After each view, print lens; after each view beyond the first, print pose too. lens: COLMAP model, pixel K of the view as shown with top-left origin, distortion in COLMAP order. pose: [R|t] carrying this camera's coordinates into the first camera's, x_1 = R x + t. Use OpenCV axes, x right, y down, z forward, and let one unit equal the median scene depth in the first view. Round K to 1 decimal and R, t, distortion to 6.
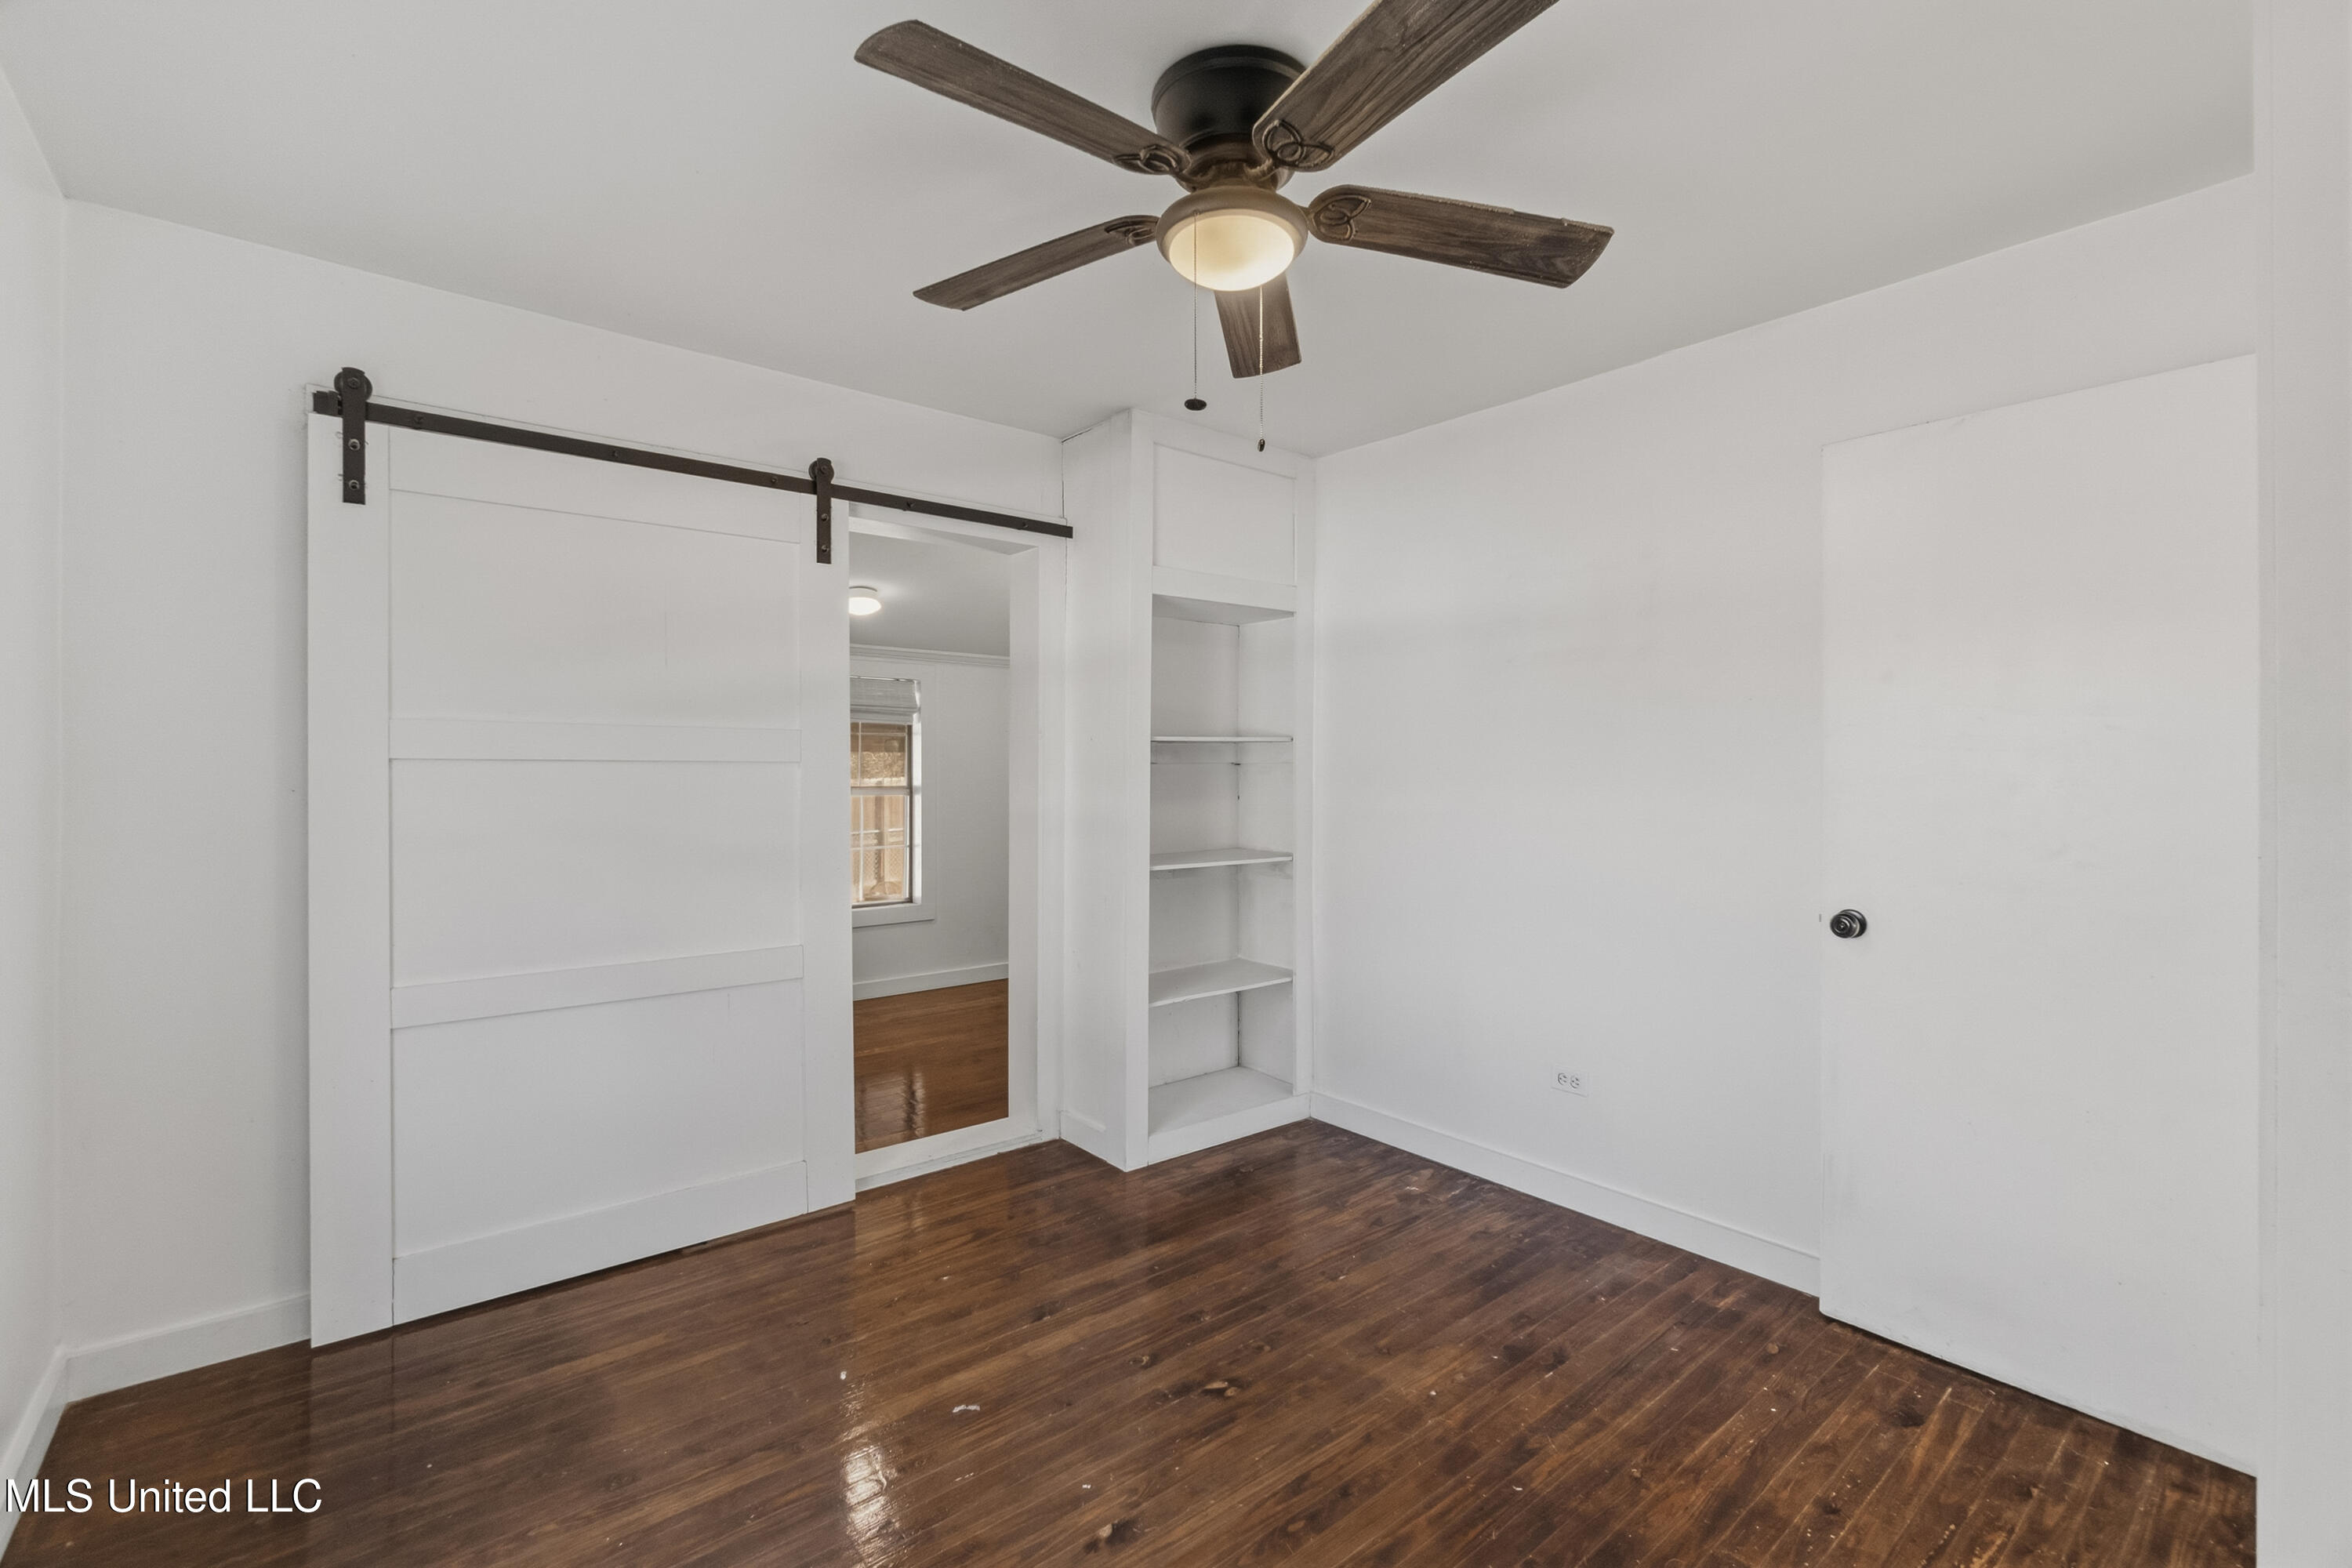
lens RADIAL K [[992.8, 0, 1170.6], [0, 992.8, 773.1], [0, 0, 1]] dist [0.000559, 0.000029]
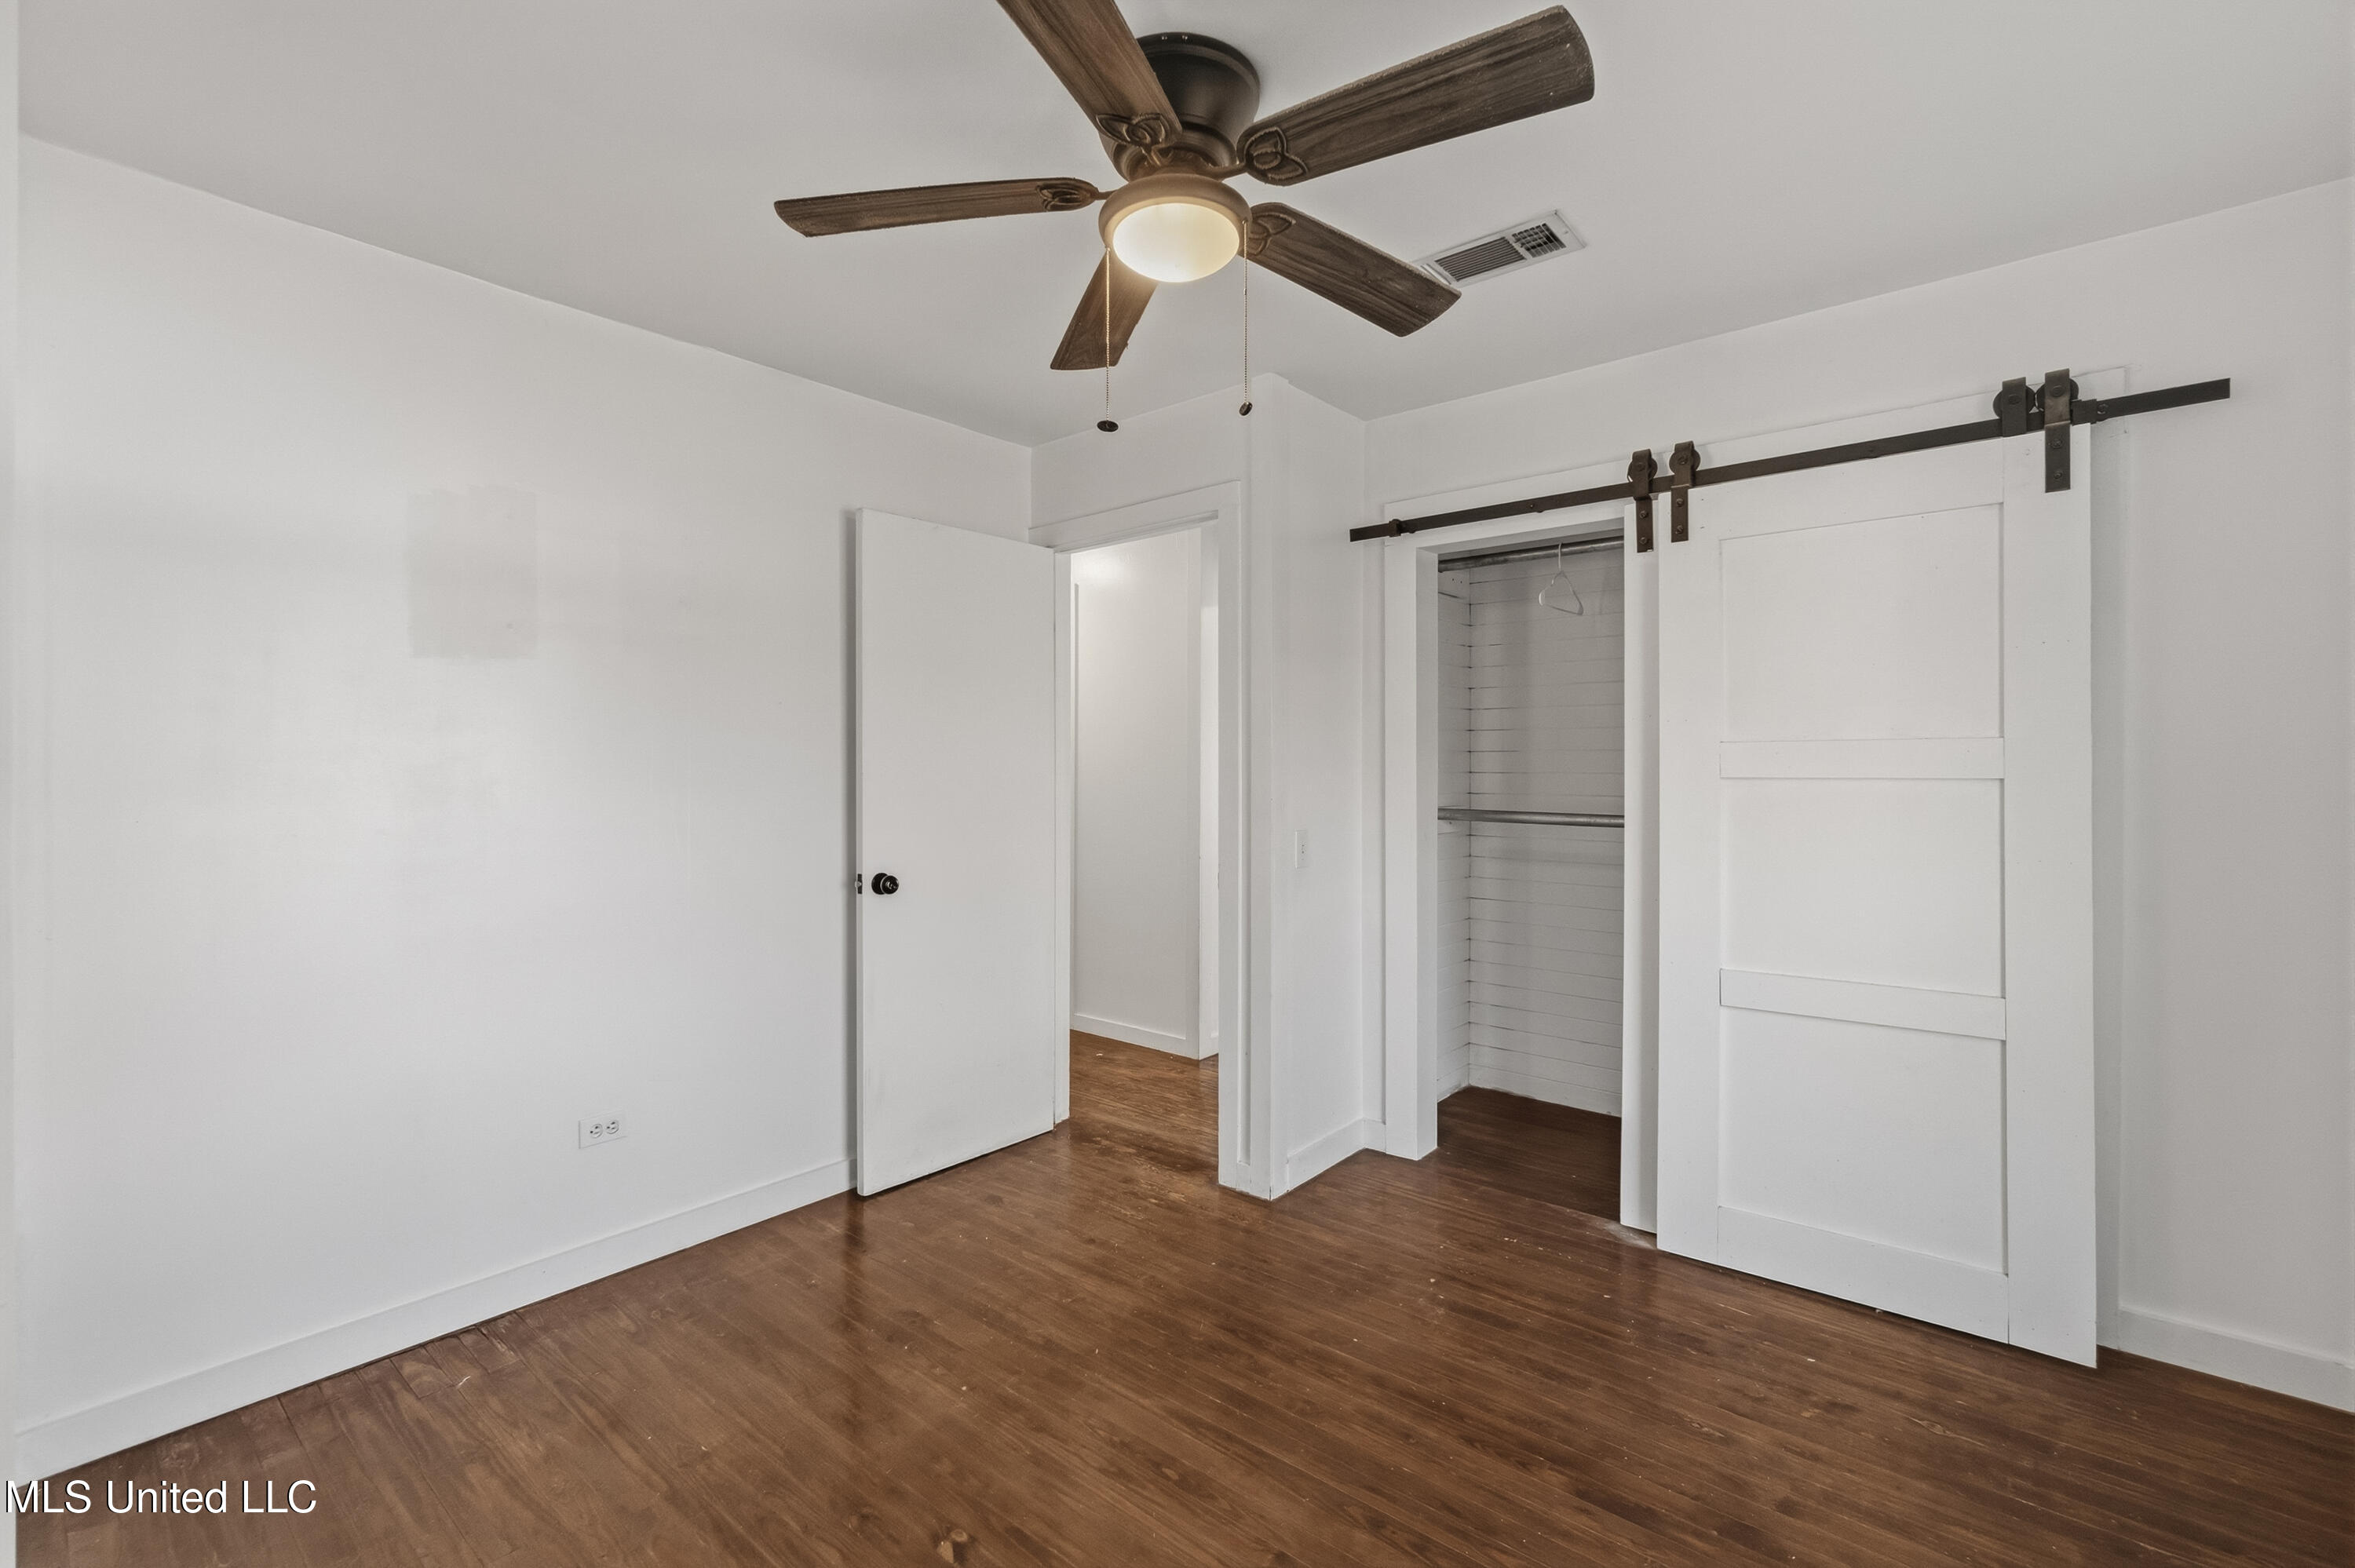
lens RADIAL K [[994.0, 0, 1172.1], [0, 994.0, 773.1], [0, 0, 1]] dist [0.000559, 0.000029]
pose [[-0.160884, -0.000592, 0.986973, -0.737354], [0.004040, 0.999991, 0.001259, 0.013280], [-0.986965, 0.004190, -0.160880, 0.944462]]
